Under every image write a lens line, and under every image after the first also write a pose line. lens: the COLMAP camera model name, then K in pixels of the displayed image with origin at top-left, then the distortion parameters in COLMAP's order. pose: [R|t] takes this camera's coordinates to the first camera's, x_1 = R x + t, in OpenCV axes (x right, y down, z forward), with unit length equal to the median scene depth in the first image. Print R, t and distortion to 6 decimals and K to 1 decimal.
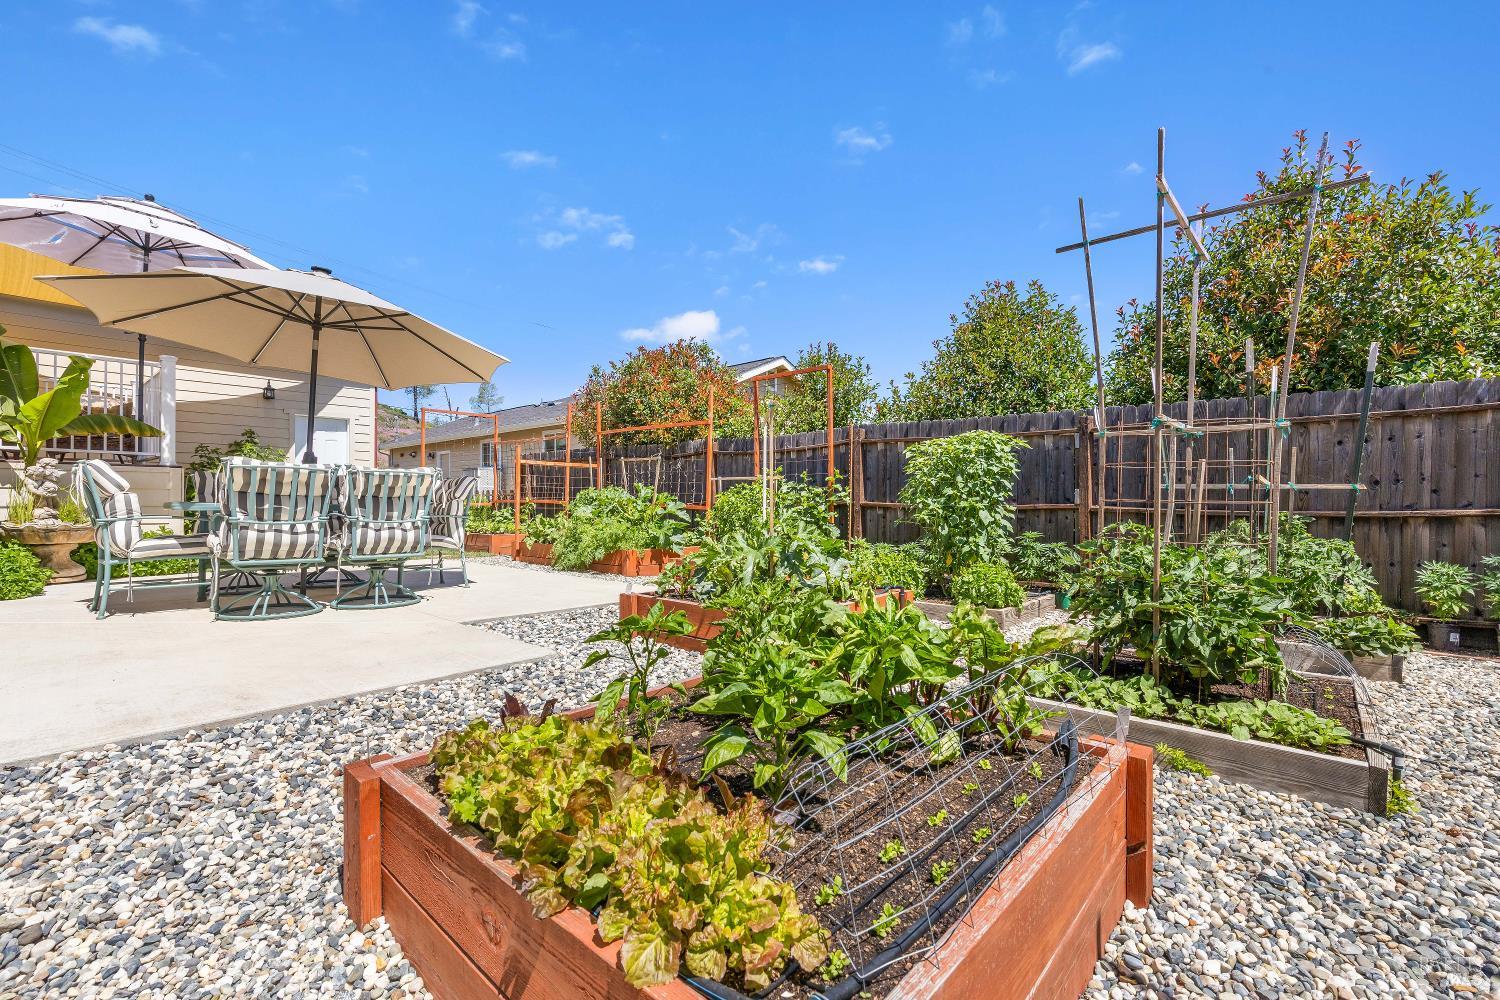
lens RADIAL K [[648.6, 0, 750.3], [0, 648.6, 502.8], [0, 0, 1]] dist [0.002392, 0.000239]
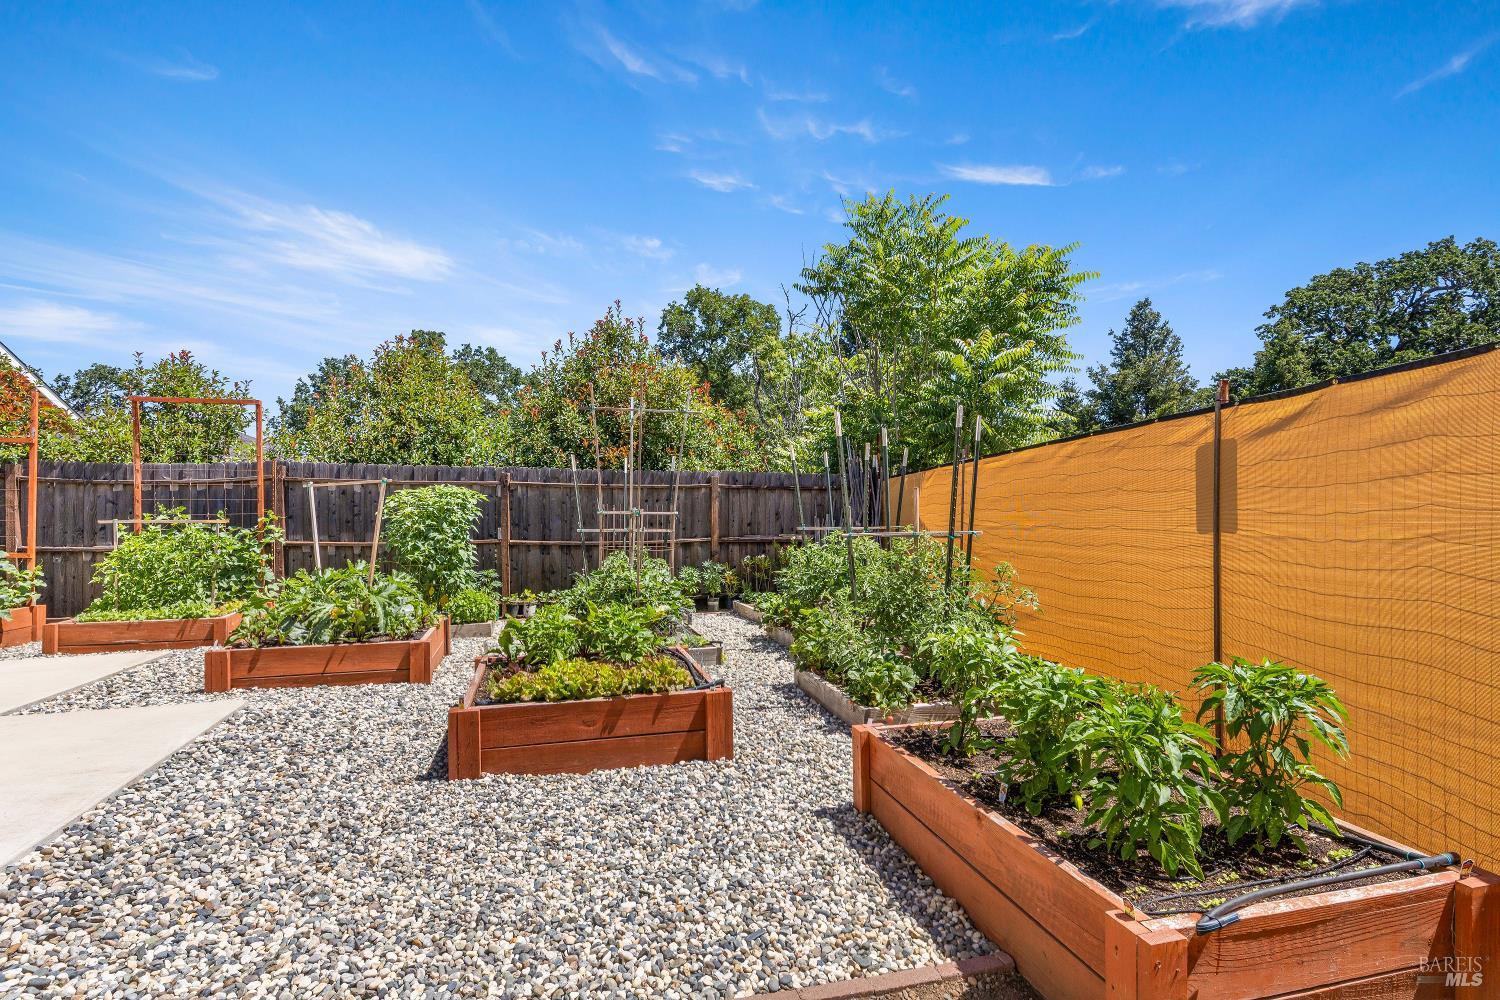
lens RADIAL K [[770.4, 0, 751.9], [0, 770.4, 505.1], [0, 0, 1]] dist [0.003993, -0.000080]
pose [[0.545047, -0.000215, 0.838406, -0.616400], [0.007615, 0.999960, -0.004695, -0.065885], [-0.838371, 0.008944, 0.545027, -0.328897]]
